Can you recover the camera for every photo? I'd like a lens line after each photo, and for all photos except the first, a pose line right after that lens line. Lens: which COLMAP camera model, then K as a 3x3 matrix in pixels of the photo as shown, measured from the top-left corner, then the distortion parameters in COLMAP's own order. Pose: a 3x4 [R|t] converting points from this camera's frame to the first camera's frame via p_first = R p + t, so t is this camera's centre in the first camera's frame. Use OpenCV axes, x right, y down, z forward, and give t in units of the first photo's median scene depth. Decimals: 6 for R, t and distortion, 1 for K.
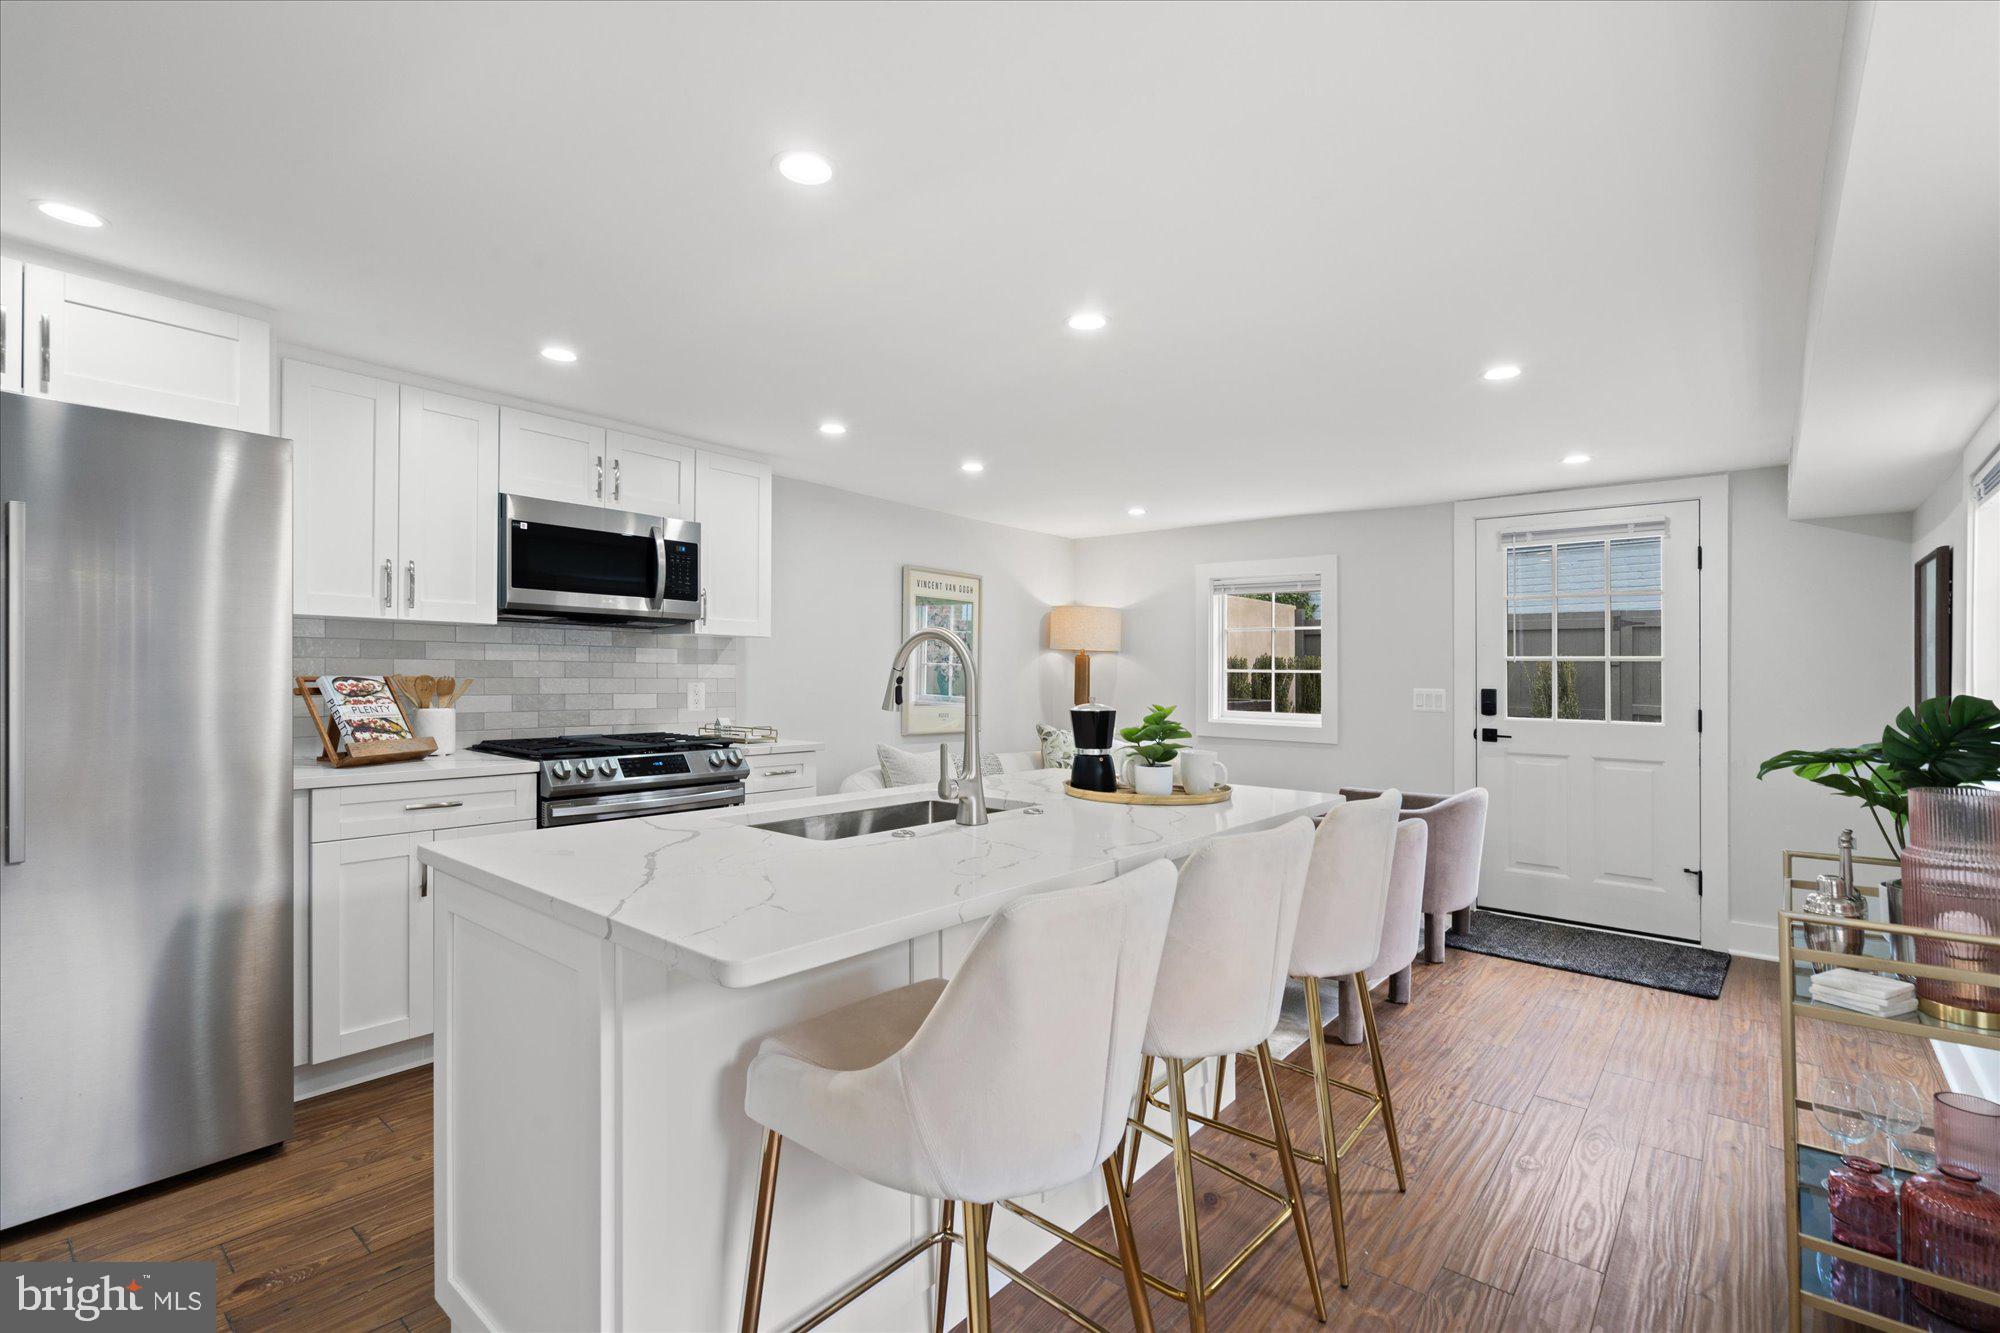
lens RADIAL K [[904.2, 0, 992.7], [0, 904.2, 657.1], [0, 0, 1]] dist [-0.003147, 0.004990]
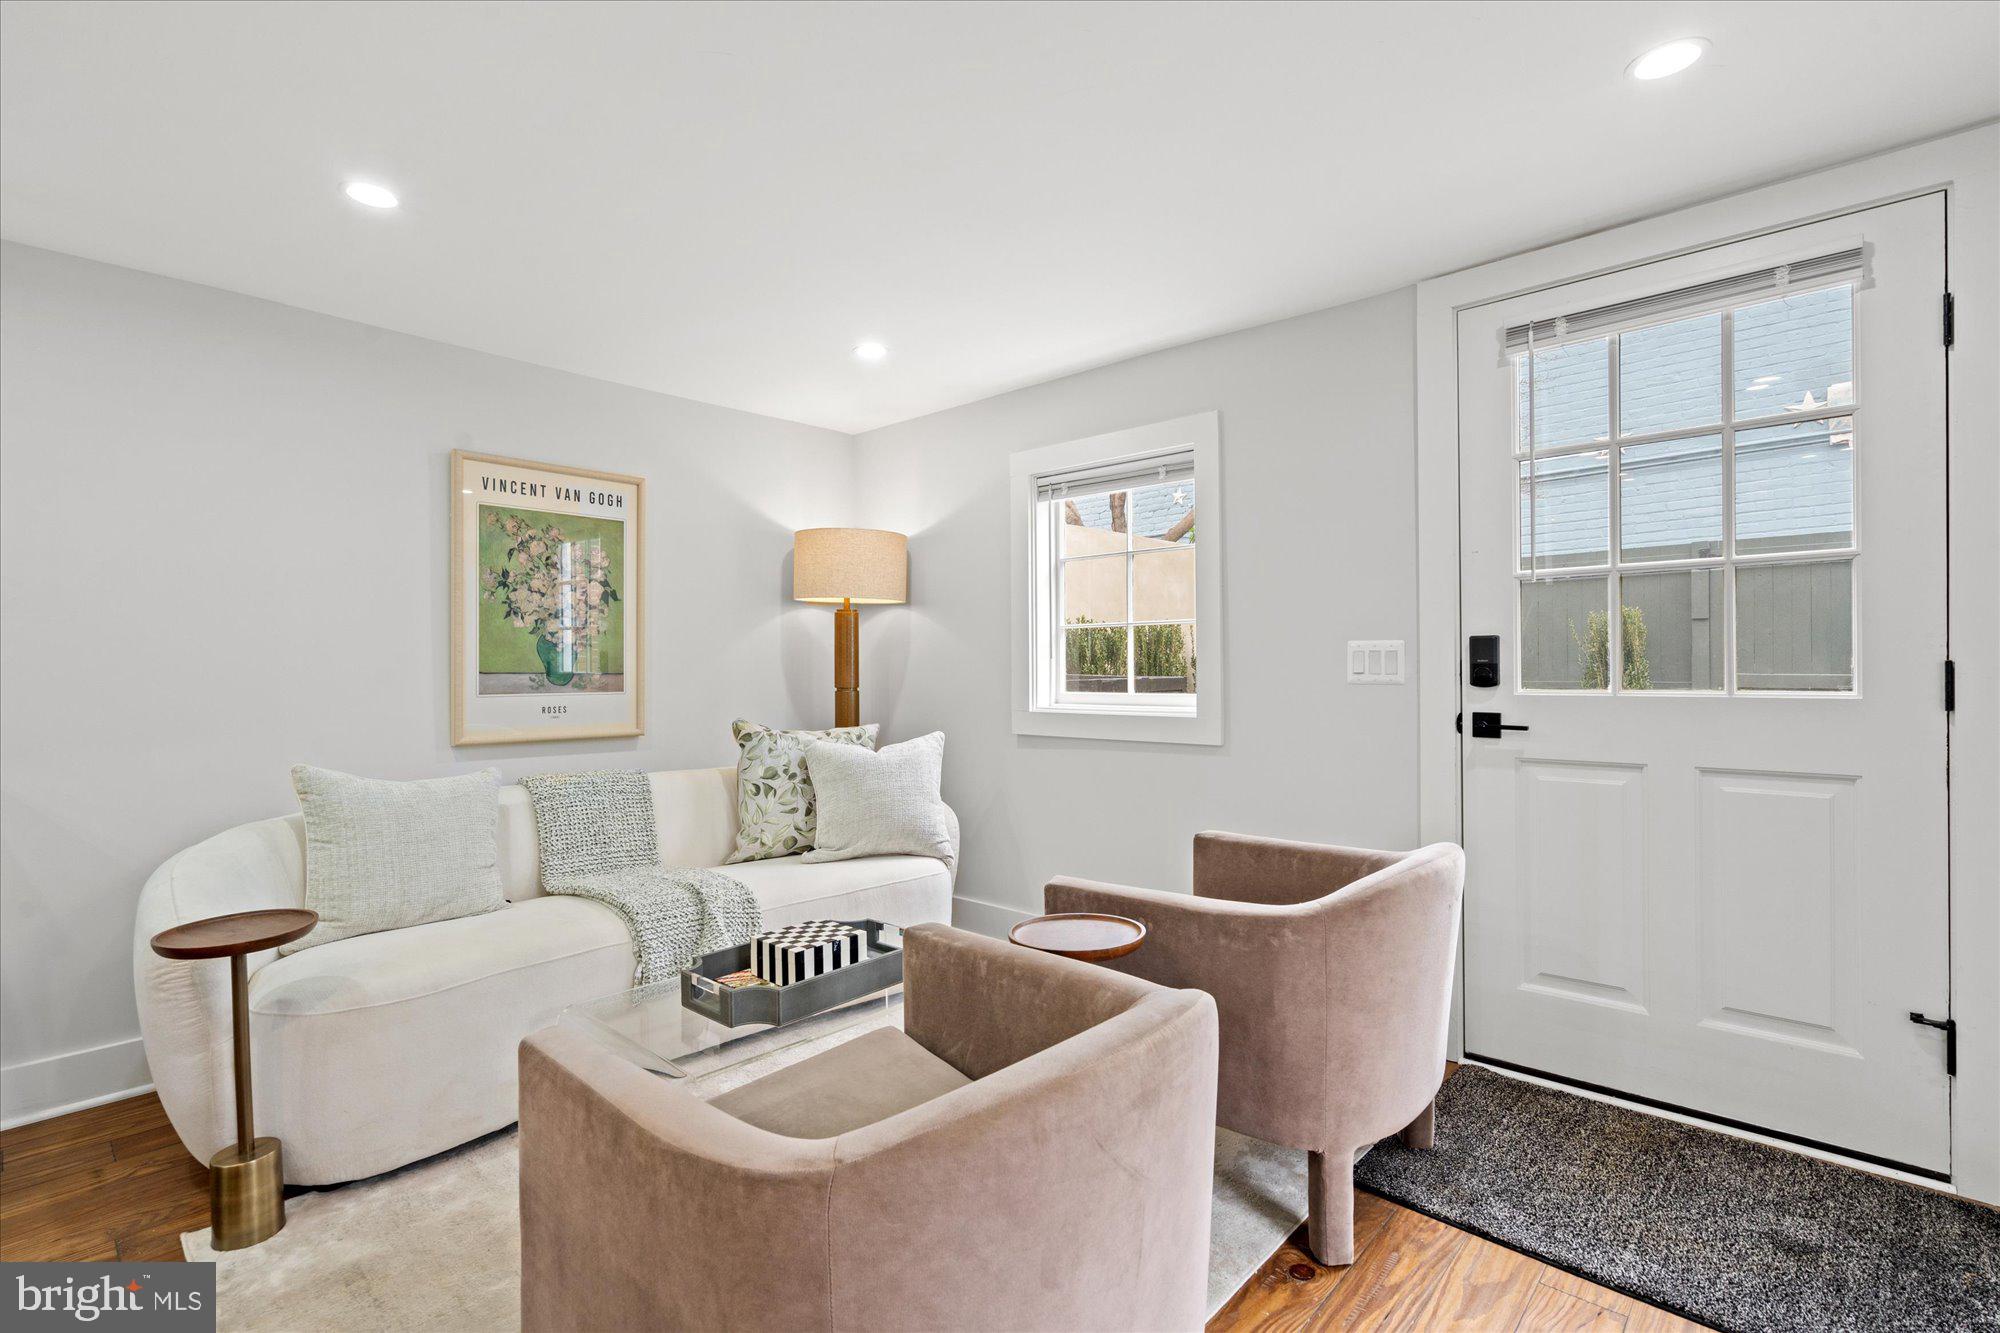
lens RADIAL K [[920.9, 0, 985.4], [0, 920.9, 673.6], [0, 0, 1]] dist [-0.000295, -0.000036]
pose [[0.998763, -0.022939, -0.044114, 0.284624], [0.024141, 0.999346, 0.026915, 0.035400], [0.043468, -0.027947, 0.998664, 0.457684]]
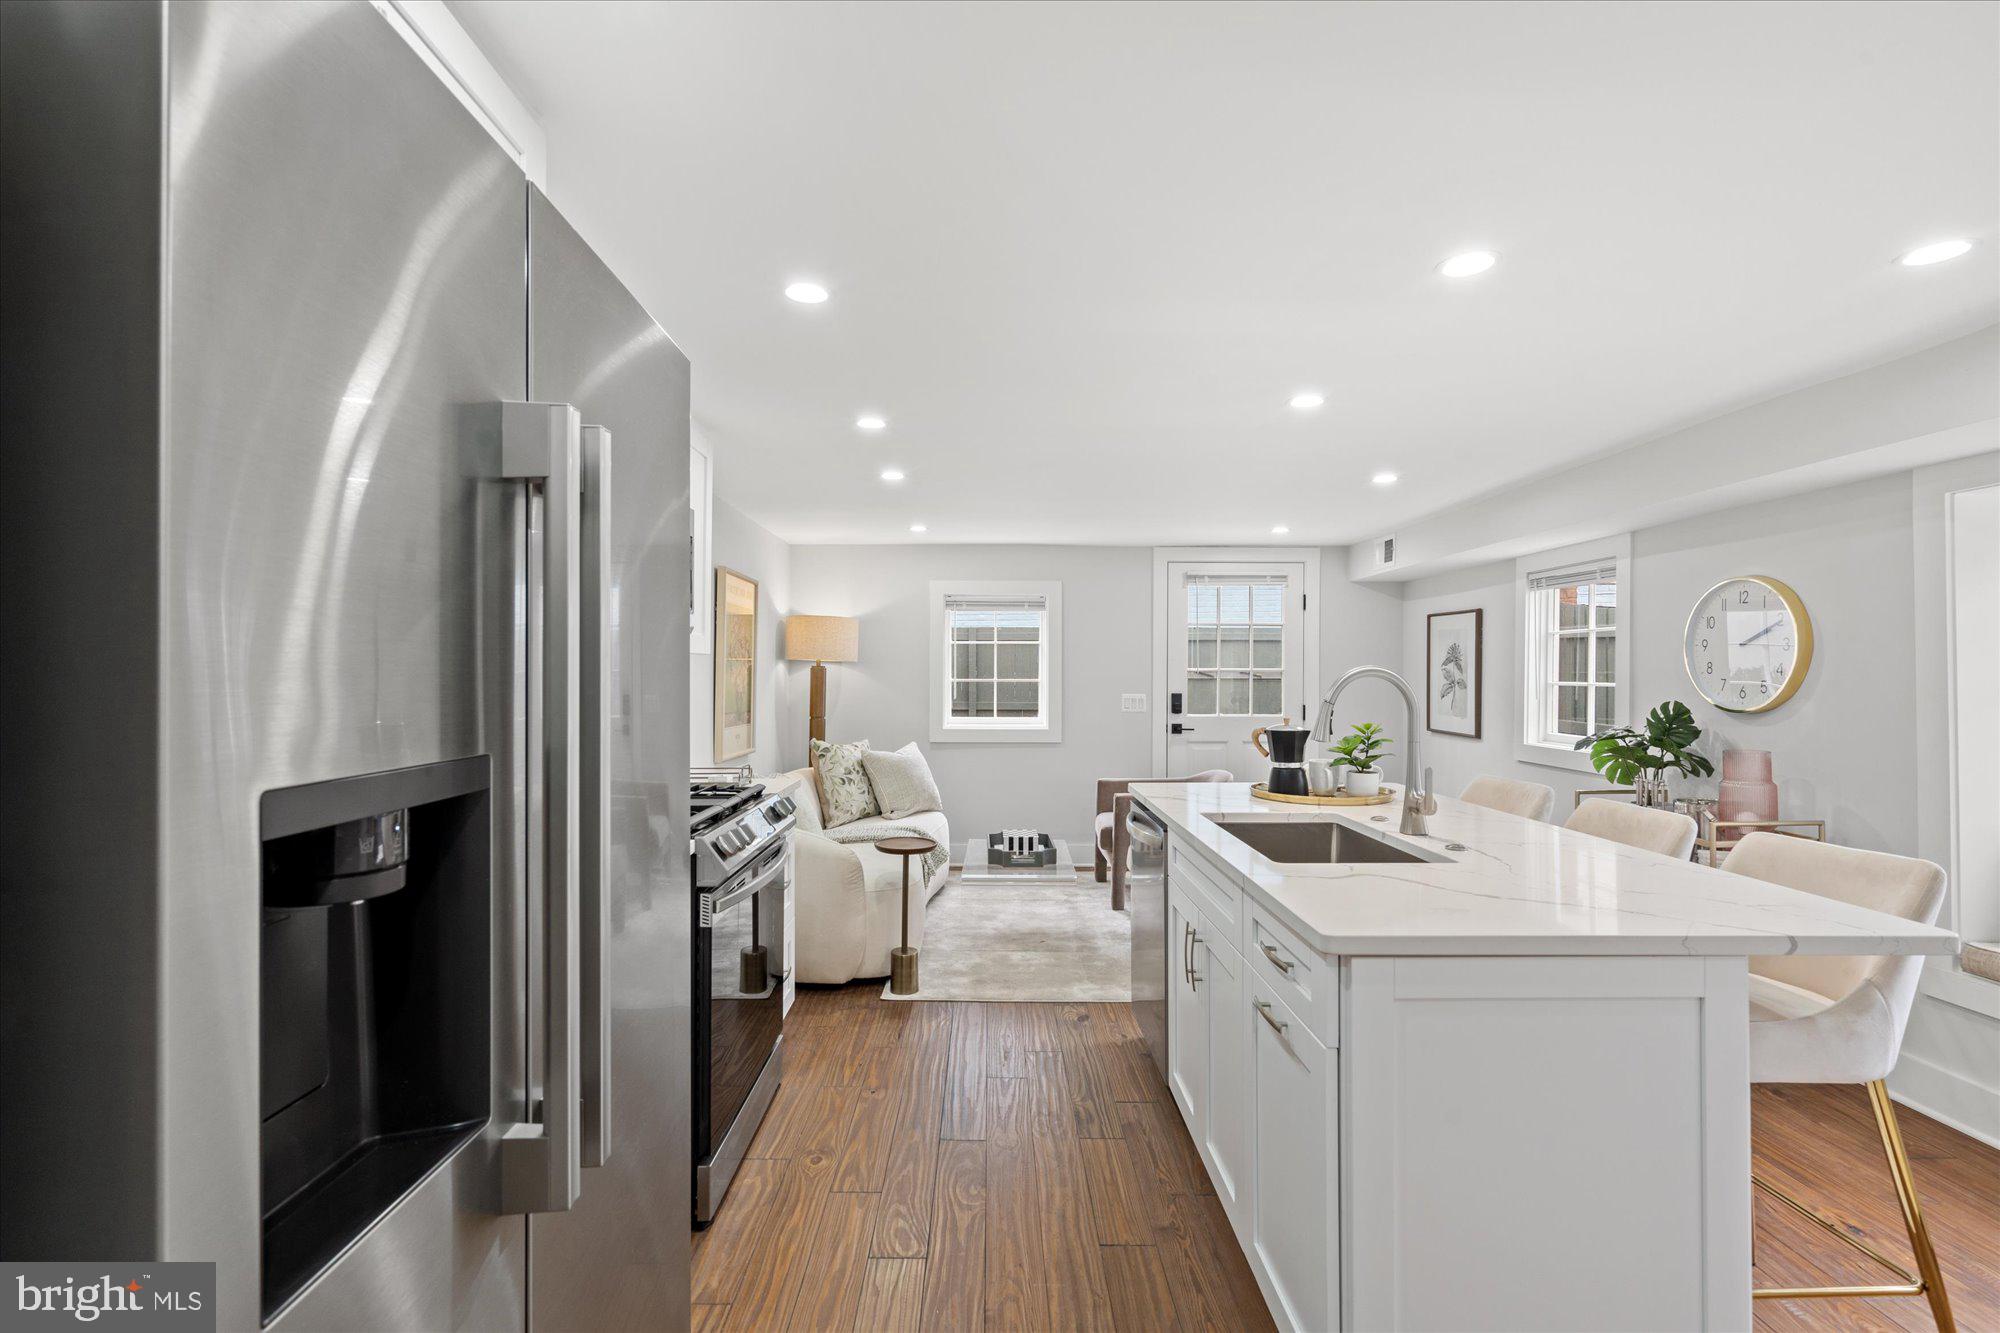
lens RADIAL K [[891.9, 0, 1000.0], [0, 891.9, 666.5], [0, 0, 1]] dist [0.000748, -0.000031]
pose [[0.760493, -0.003627, 0.649336, -0.474895], [-0.005731, 0.999908, 0.012298, -0.017692], [-0.649321, -0.013074, 0.760402, 0.187385]]
